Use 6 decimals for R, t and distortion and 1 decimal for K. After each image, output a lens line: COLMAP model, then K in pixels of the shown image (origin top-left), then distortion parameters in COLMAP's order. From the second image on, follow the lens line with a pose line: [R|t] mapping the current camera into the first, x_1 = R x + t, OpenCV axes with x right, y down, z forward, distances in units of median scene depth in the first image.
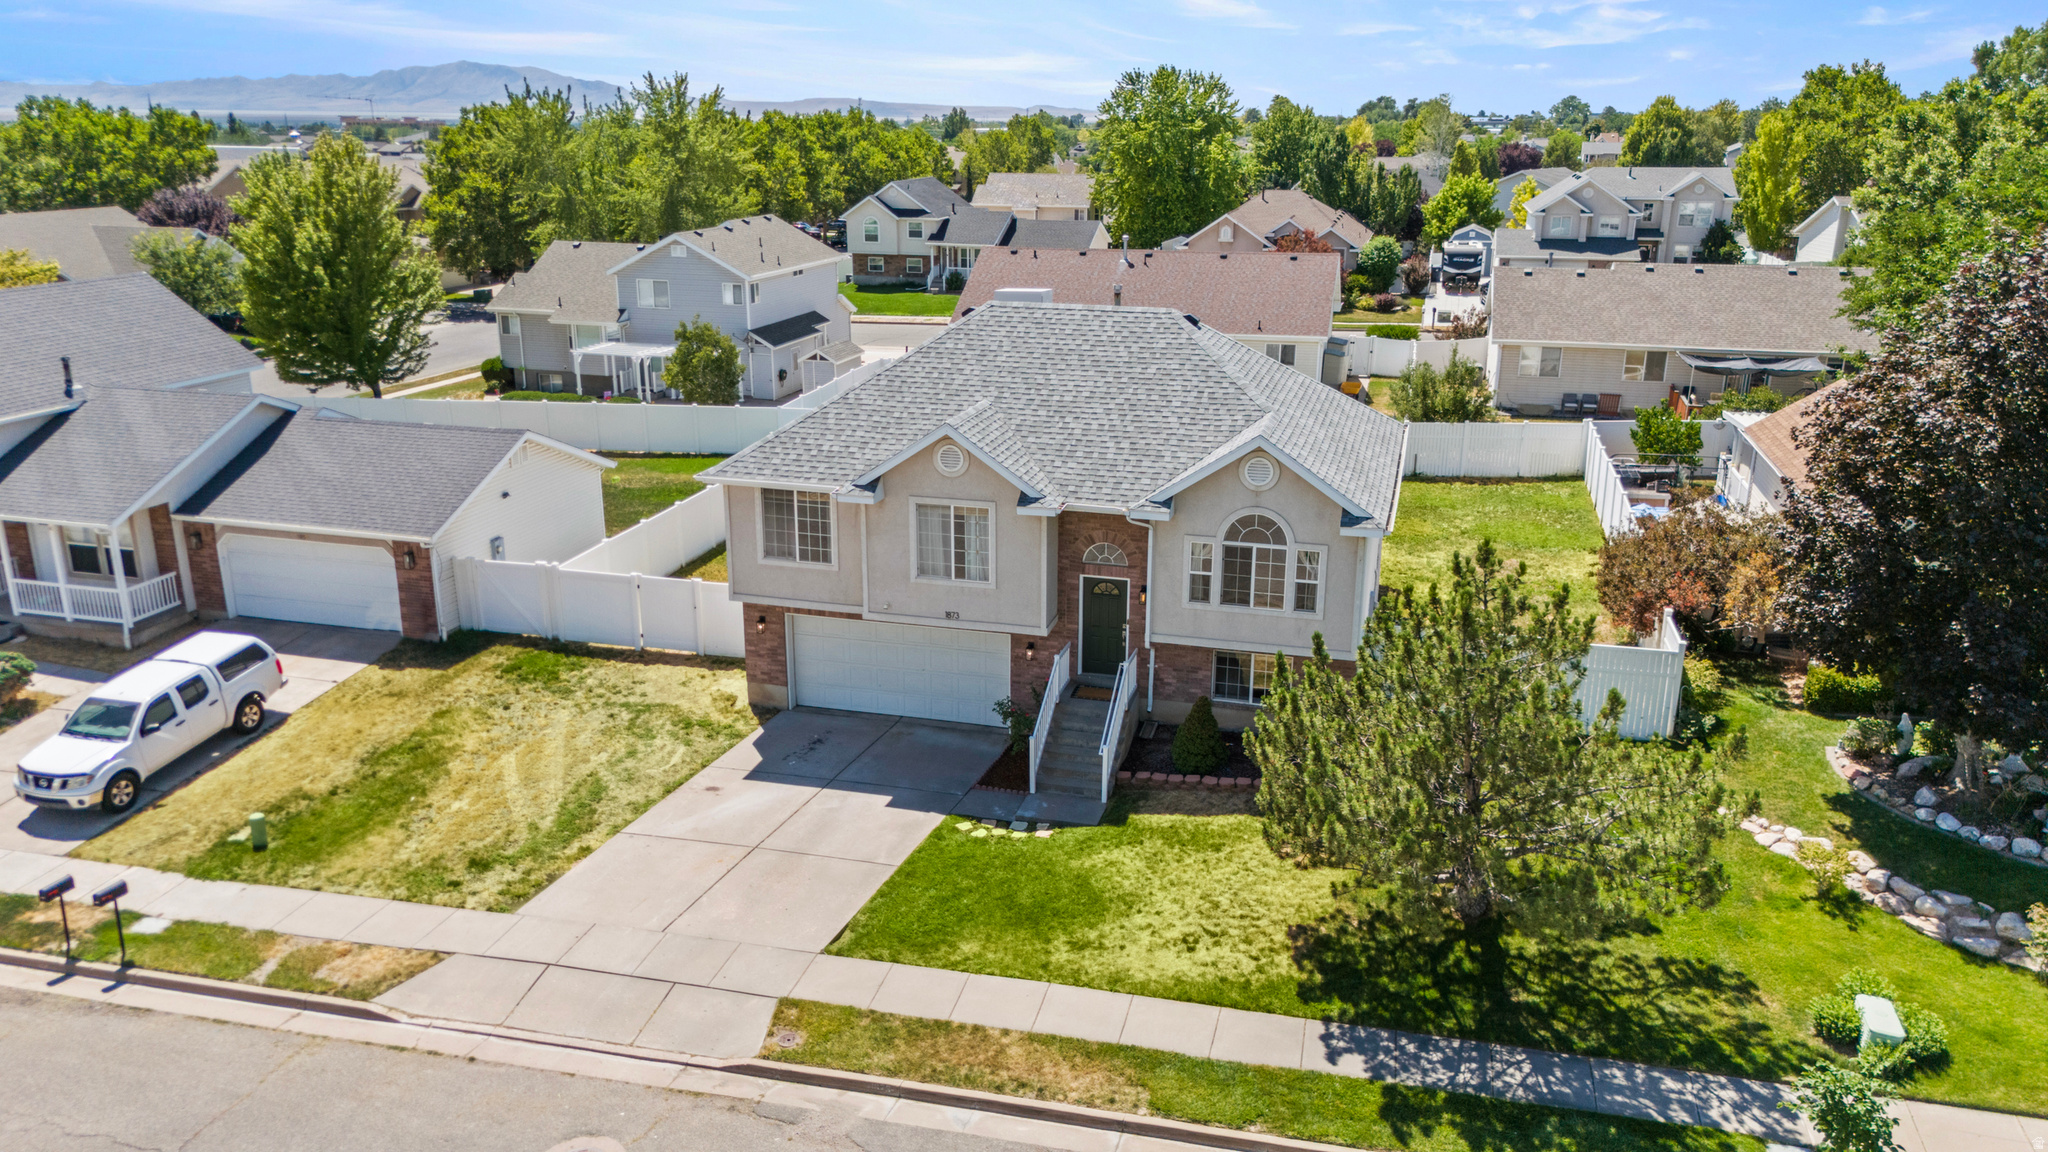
lens RADIAL K [[1511.6, 0, 1024.3], [0, 1511.6, 588.5], [0, 0, 1]] dist [0.053155, -0.043284]
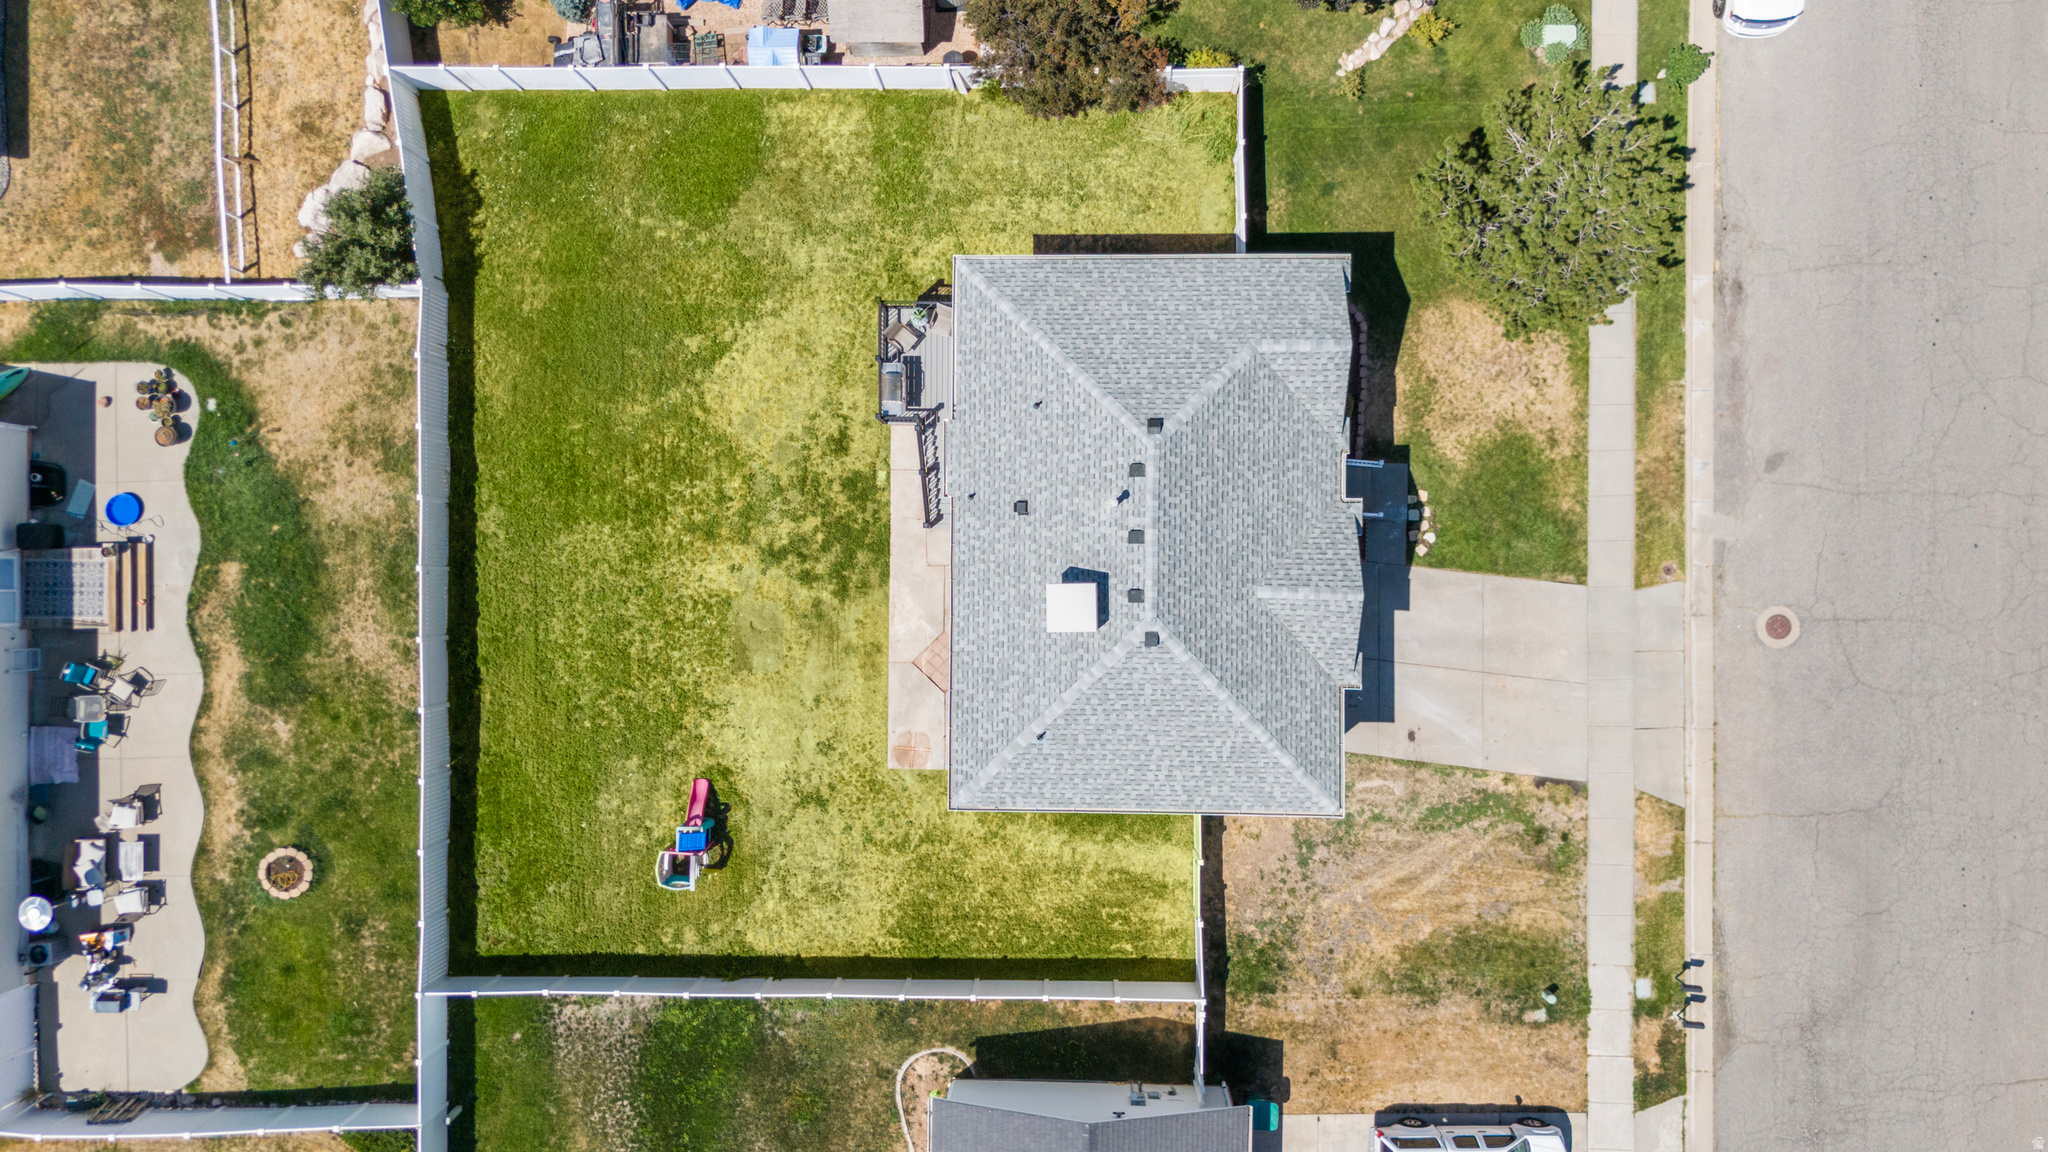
lens RADIAL K [[1521.8, 0, 994.4], [0, 1521.8, 553.6], [0, 0, 1]] dist [0.044338, -0.047396]
pose [[-0.255430, -0.966605, 0.020727, 0.032967], [0.318208, -0.063806, 0.945871, -1.357641], [-0.912962, 0.248199, 0.323880, 0.853962]]
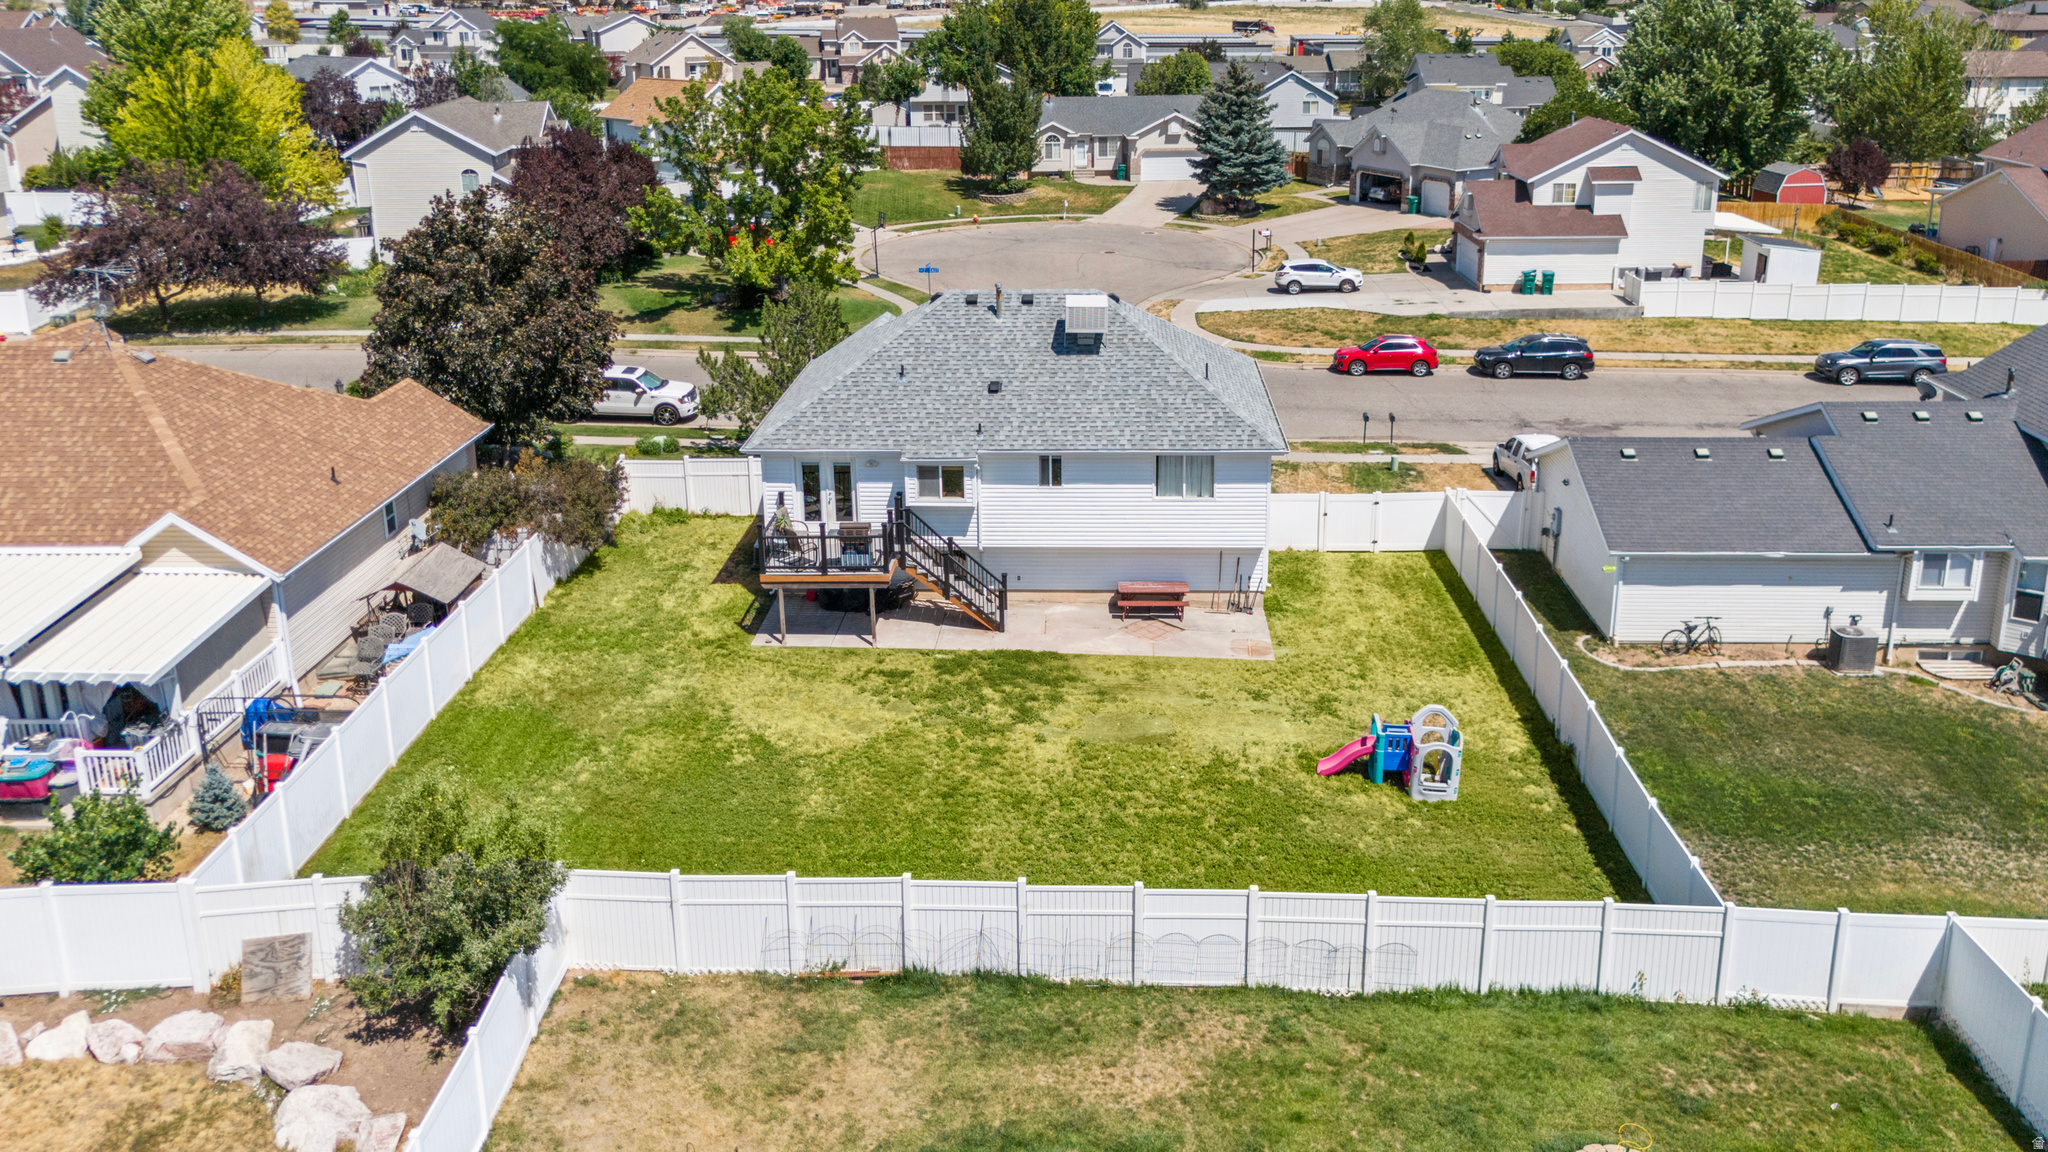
lens RADIAL K [[1556.3, 0, 1061.8], [0, 1556.3, 411.0], [0, 0, 1]] dist [0.053362, -0.006047]
pose [[-0.972351, 0.065405, -0.224178, 0.340994], [-0.068213, 0.838559, 0.540523, -0.899297], [0.223340, 0.540870, -0.810912, 2.364223]]
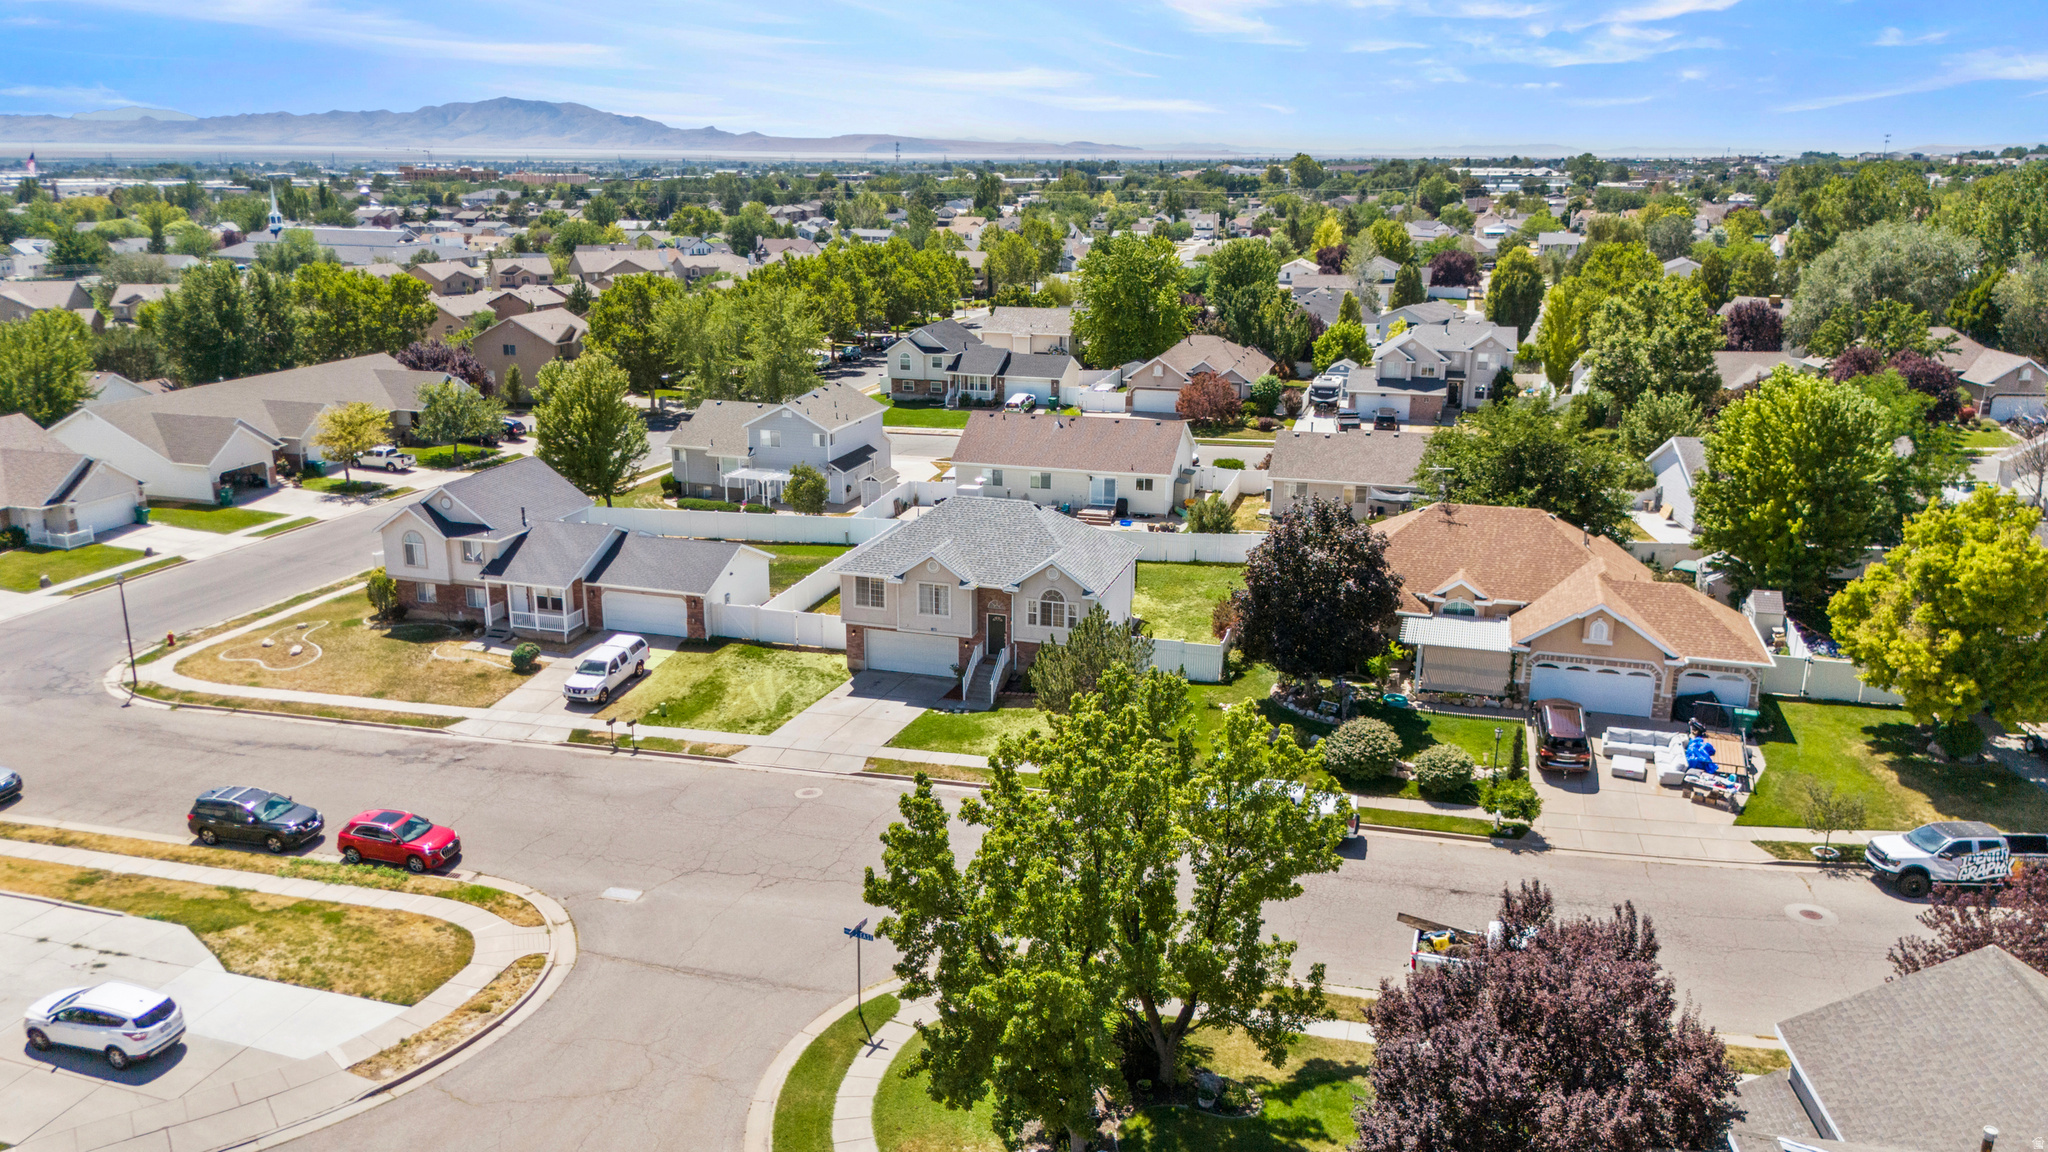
lens RADIAL K [[1558.5, 0, 1024.0], [0, 1558.5, 576.0], [0, 0, 1]] dist [0.097116, -0.195790]
pose [[0.999682, 0.007963, -0.023923, 0.162066], [-0.008751, 0.999418, -0.032984, 0.013912], [0.023647, 0.033183, 0.999170, -1.558526]]
